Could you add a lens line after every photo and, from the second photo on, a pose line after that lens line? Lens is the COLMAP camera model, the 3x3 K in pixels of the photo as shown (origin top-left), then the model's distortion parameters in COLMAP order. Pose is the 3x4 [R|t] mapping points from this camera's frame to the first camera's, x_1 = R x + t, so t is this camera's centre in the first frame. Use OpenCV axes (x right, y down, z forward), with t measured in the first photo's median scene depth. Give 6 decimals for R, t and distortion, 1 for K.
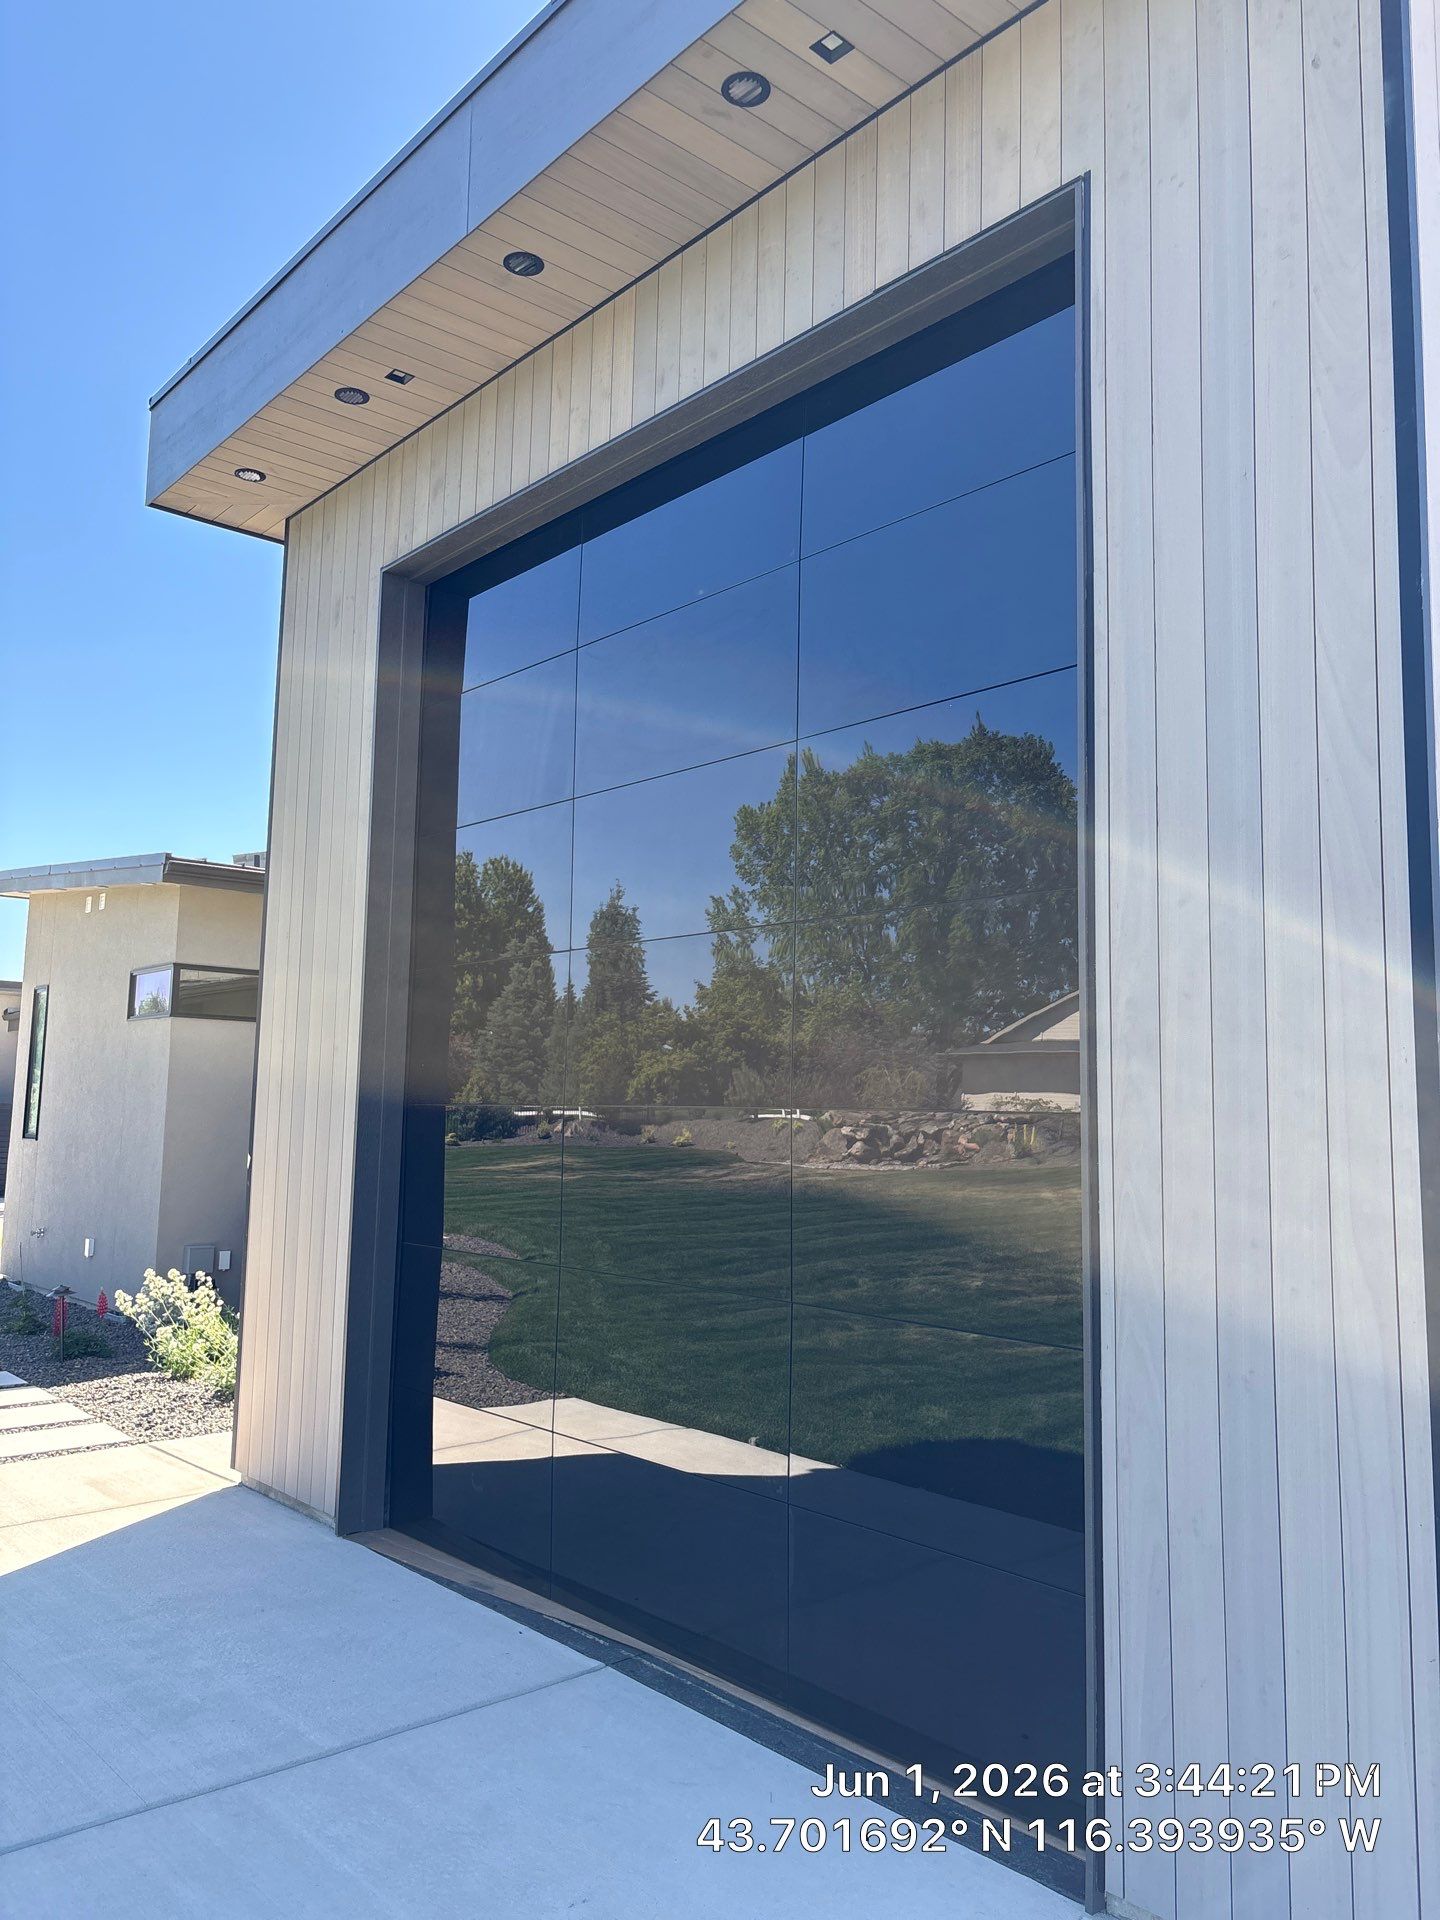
lens RADIAL K [[1449.1, 0, 722.4], [0, 1449.1, 950.2], [0, 0, 1]] dist [0.072703, -0.088494]
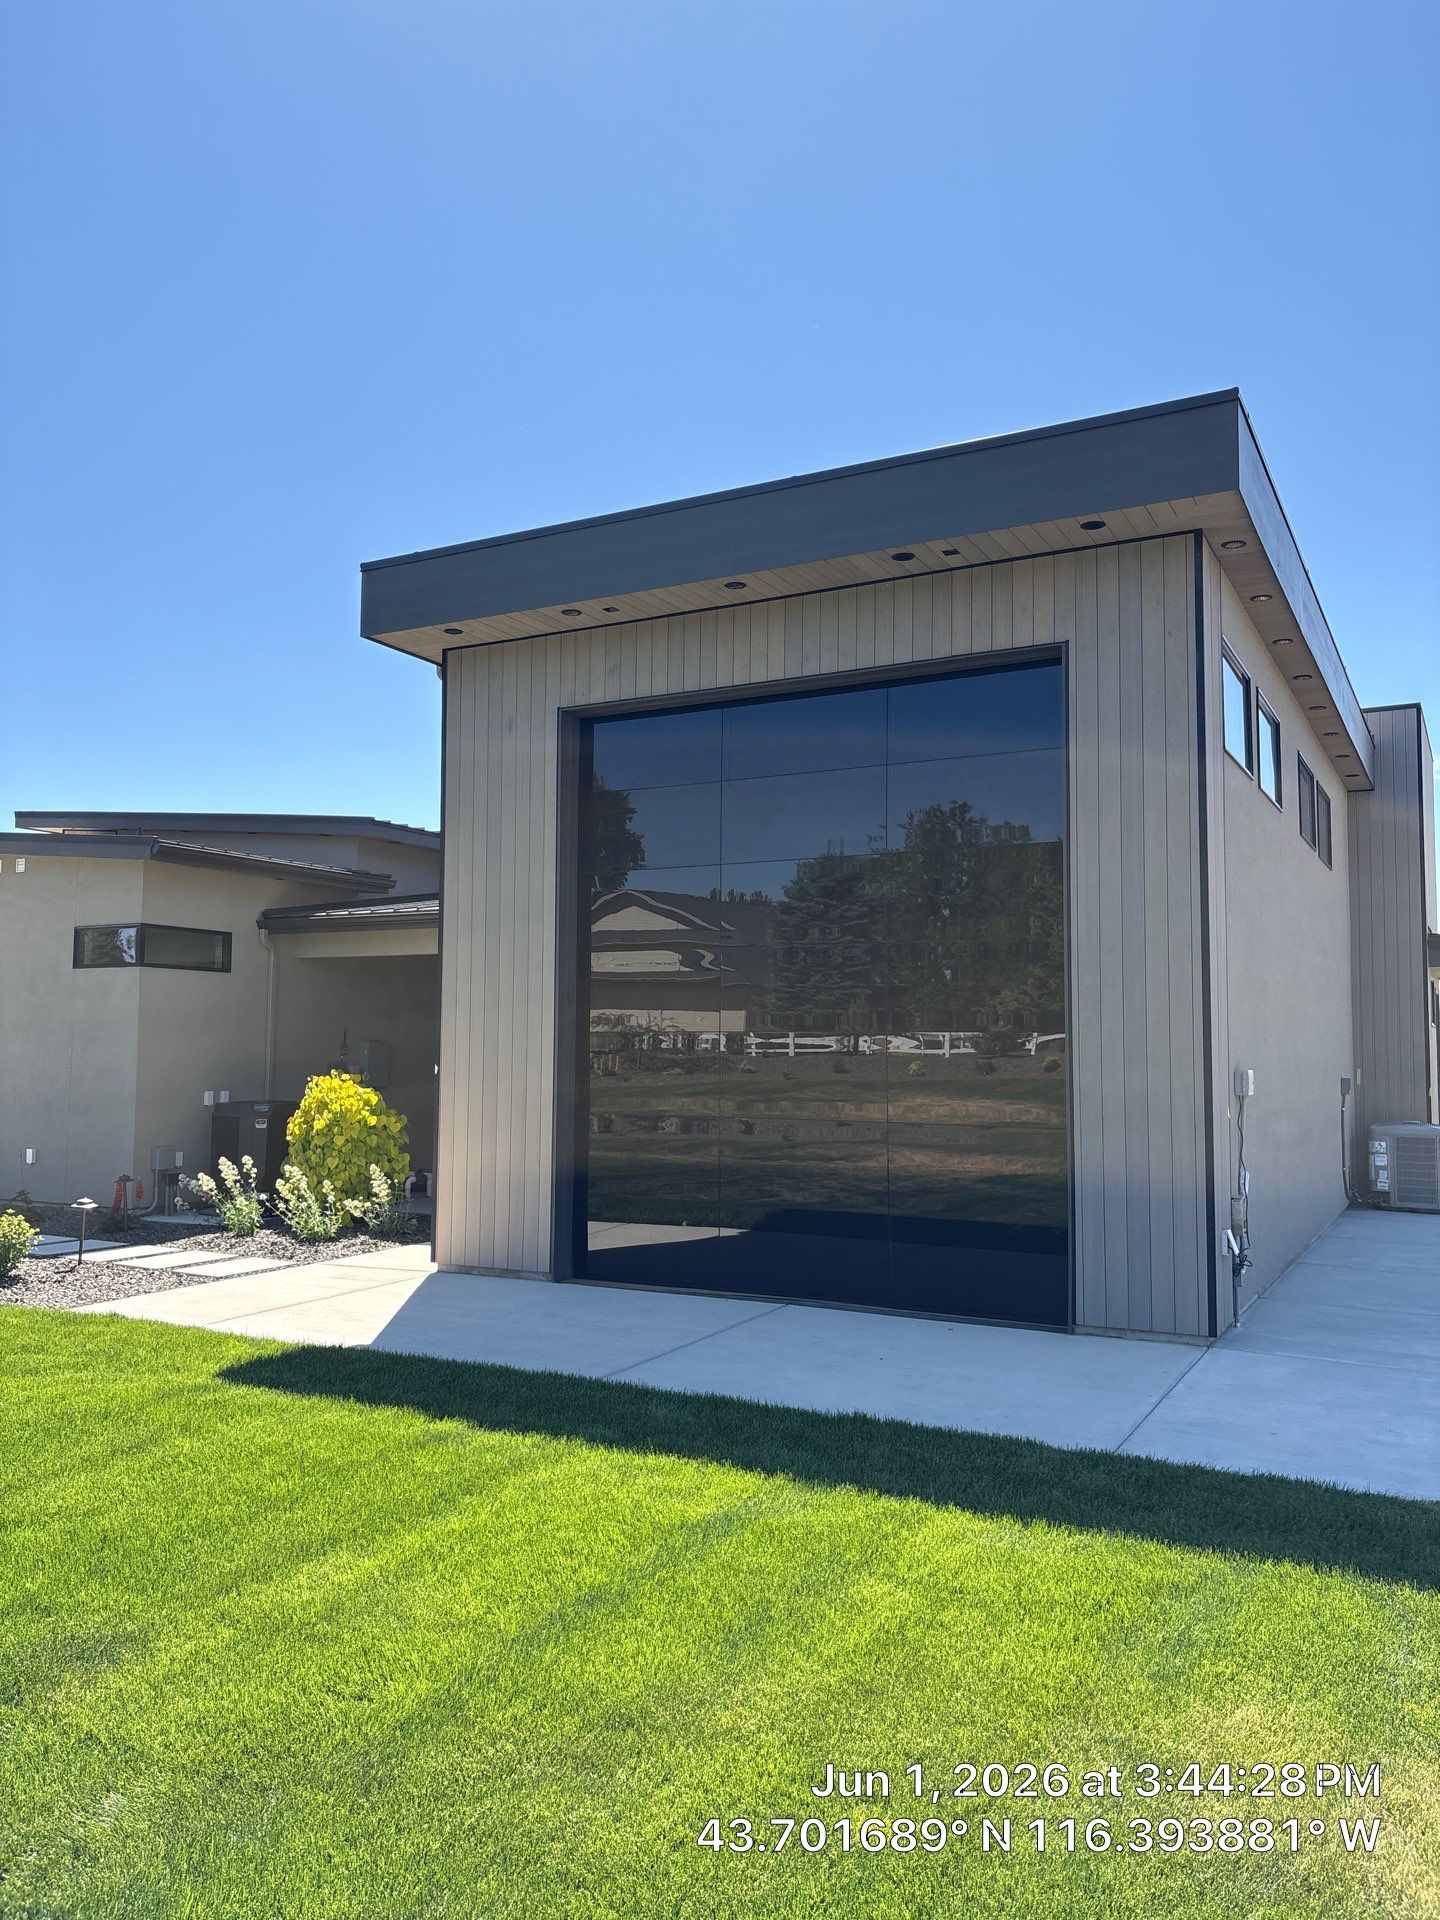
lens RADIAL K [[1437.4, 0, 708.3], [0, 1437.4, 966.3], [0, 0, 1]] dist [0.018805, 0.003302]
pose [[0.933390, 0.004175, 0.358840, -0.663128], [-0.025778, 0.998129, 0.055440, -0.066522], [-0.357937, -0.060997, 0.931751, -0.589521]]
